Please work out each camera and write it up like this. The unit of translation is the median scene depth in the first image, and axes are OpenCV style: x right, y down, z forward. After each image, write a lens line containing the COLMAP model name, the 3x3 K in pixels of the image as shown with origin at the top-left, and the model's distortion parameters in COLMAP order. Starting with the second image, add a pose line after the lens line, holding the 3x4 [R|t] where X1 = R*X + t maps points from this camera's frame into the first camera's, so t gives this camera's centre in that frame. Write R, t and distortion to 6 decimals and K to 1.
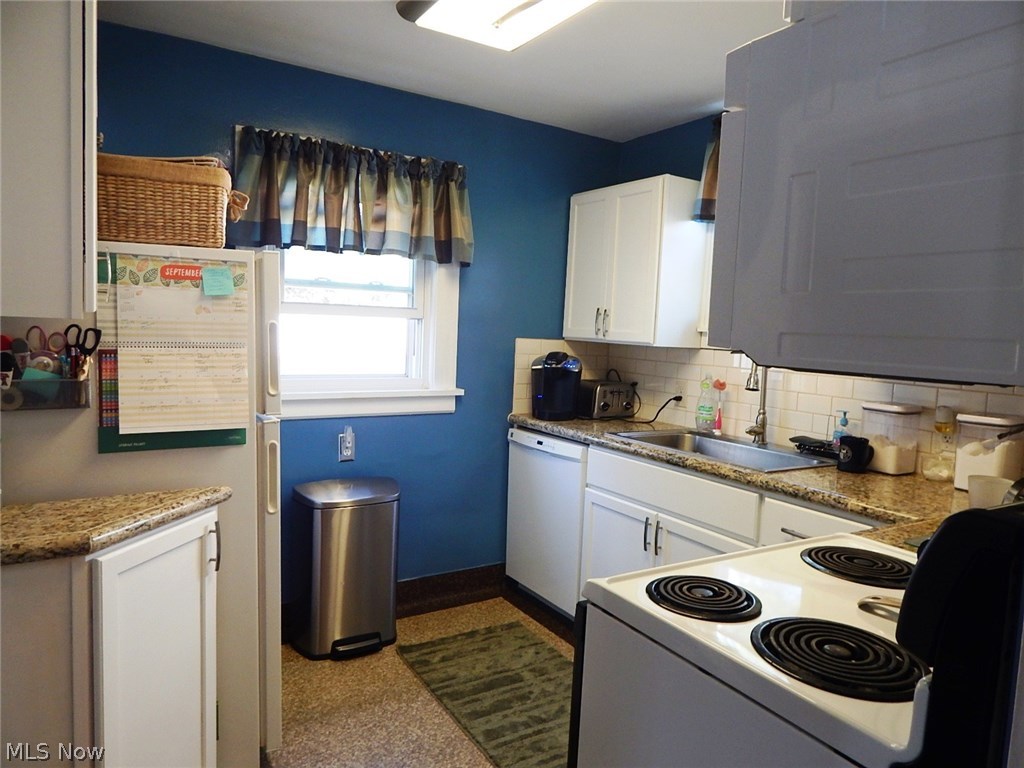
lens RADIAL K [[701.2, 0, 512.0], [0, 701.2, 384.0], [0, 0, 1]] dist [0.000800, 0.000045]
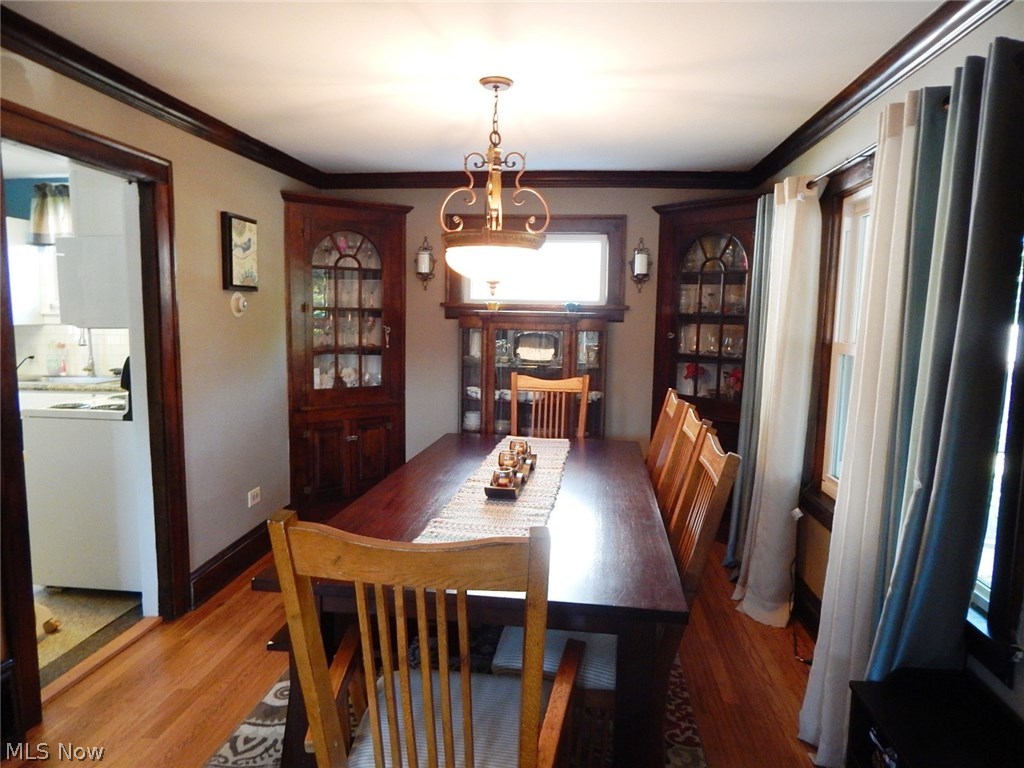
lens RADIAL K [[656.4, 0, 512.0], [0, 656.4, 384.0], [0, 0, 1]] dist [-0.001597, -0.000779]
pose [[0.619257, -0.120888, 0.775827, -0.285235], [0.084295, 0.992602, 0.087382, 0.049691], [-0.780651, 0.011286, 0.624866, -0.886023]]
